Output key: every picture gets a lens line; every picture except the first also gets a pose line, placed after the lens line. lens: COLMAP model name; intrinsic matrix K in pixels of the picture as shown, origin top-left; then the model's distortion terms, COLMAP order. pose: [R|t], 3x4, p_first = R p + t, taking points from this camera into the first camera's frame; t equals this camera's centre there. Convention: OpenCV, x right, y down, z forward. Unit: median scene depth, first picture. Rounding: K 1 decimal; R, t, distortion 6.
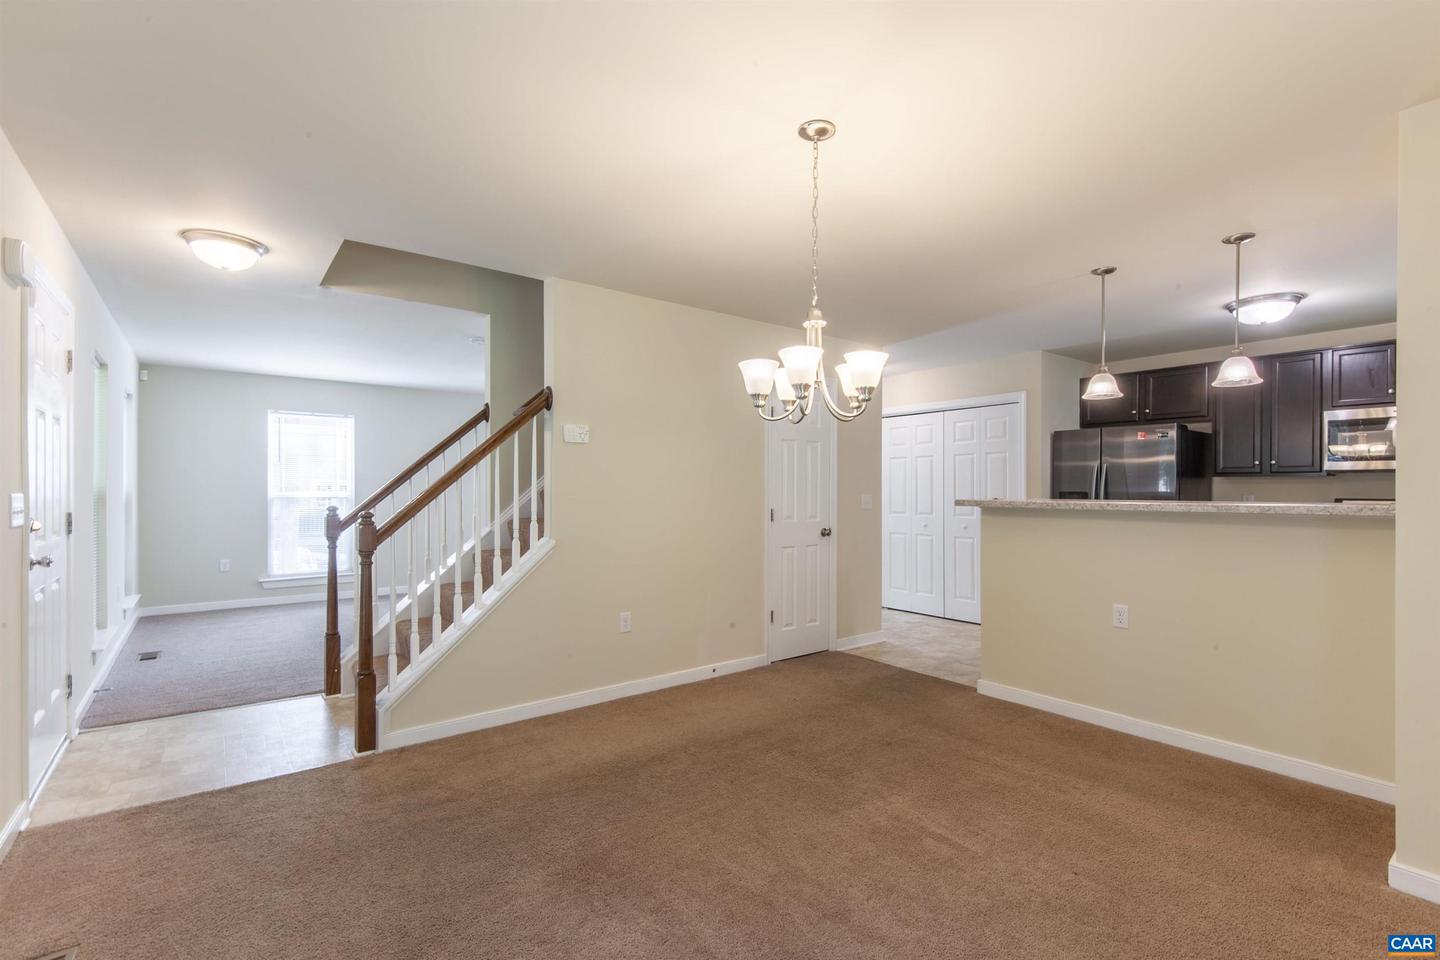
lens RADIAL K [[663.9, 0, 747.1], [0, 663.9, 492.5], [0, 0, 1]] dist [0.002241, -0.000450]
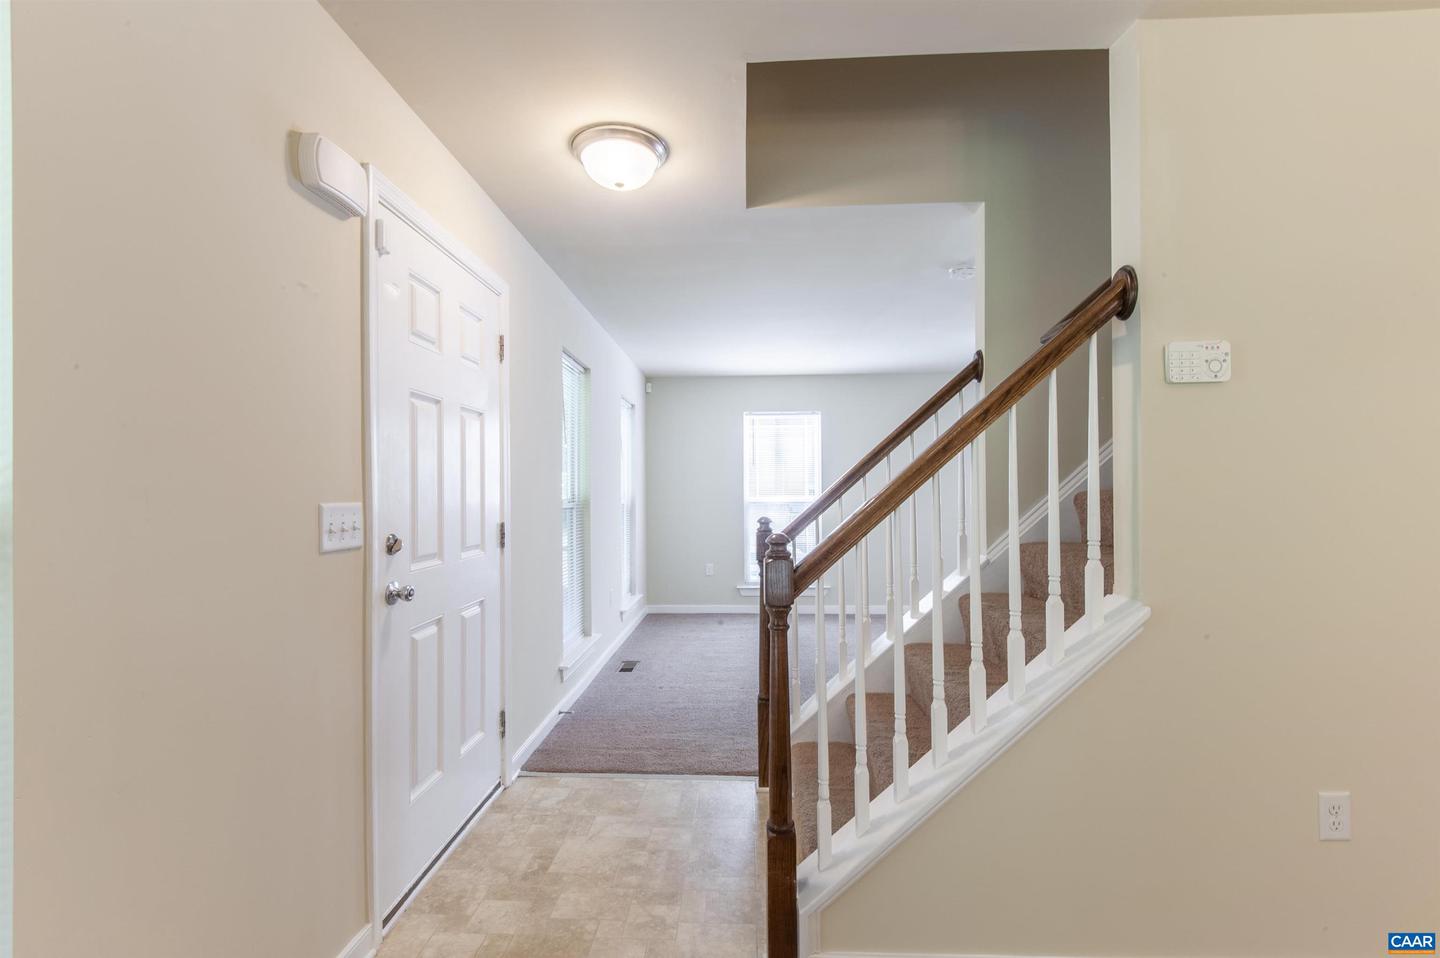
lens RADIAL K [[665.2, 0, 718.3], [0, 665.2, 485.8], [0, 0, 1]] dist [0.026364, -0.023885]
pose [[0.751975, -0.014067, -0.659042, -0.205706], [0.005042, 0.999866, -0.015588, -0.002546], [0.659173, 0.008399, 0.751945, 0.464256]]
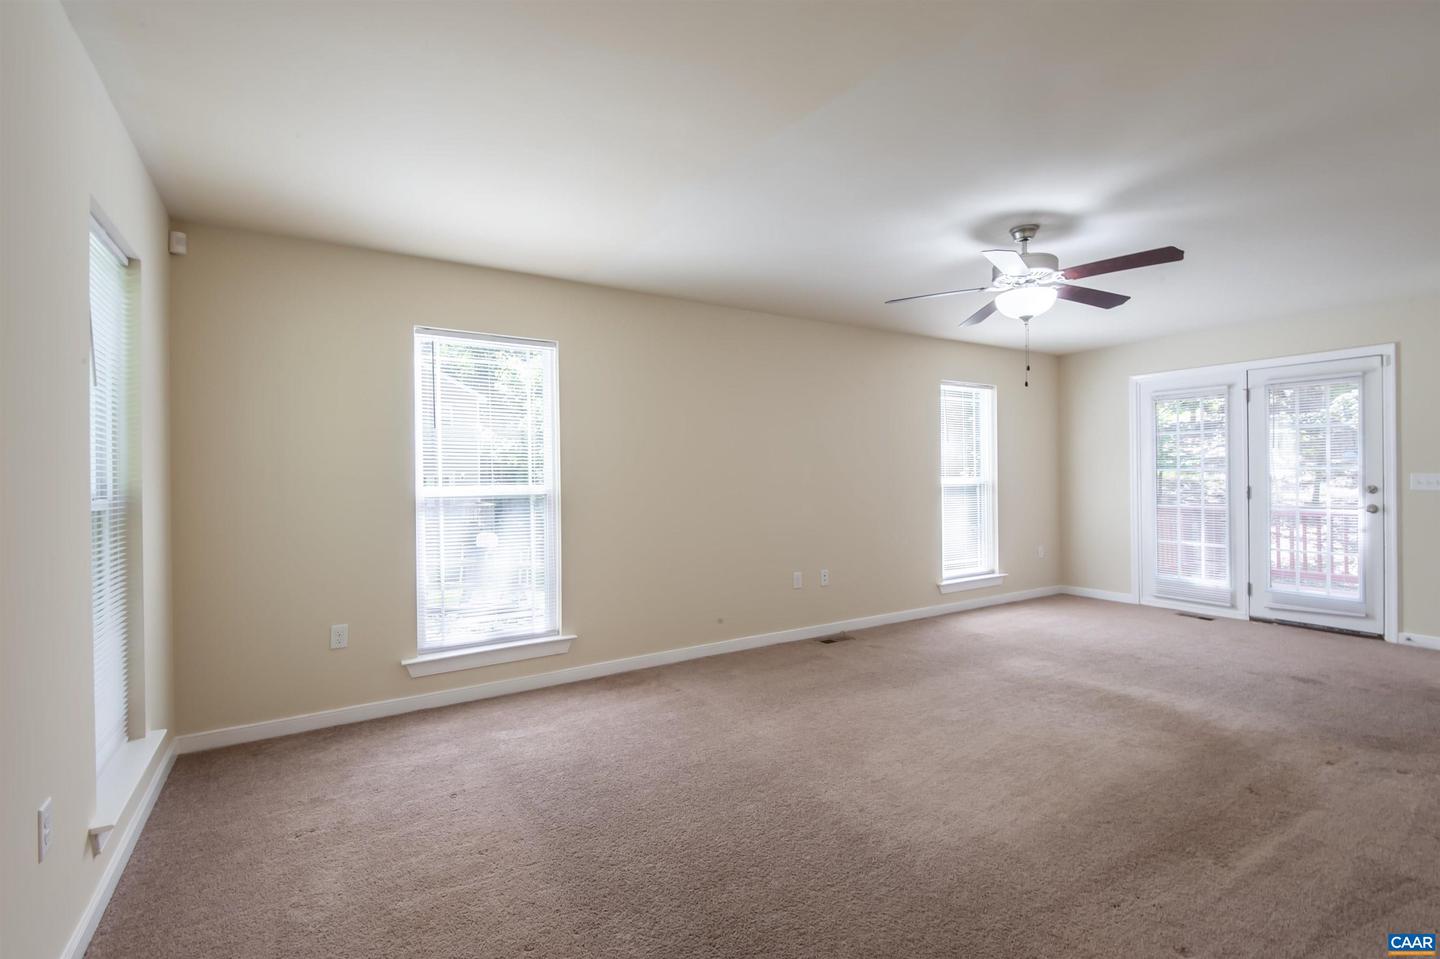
lens RADIAL K [[665.2, 0, 718.3], [0, 665.2, 486.3], [0, 0, 1]] dist [0.026364, -0.023885]
pose [[0.990943, -0.008529, -0.134009, -0.806116], [0.009368, 0.999940, 0.005633, -0.006152], [0.133953, -0.006838, 0.990964, 1.002191]]
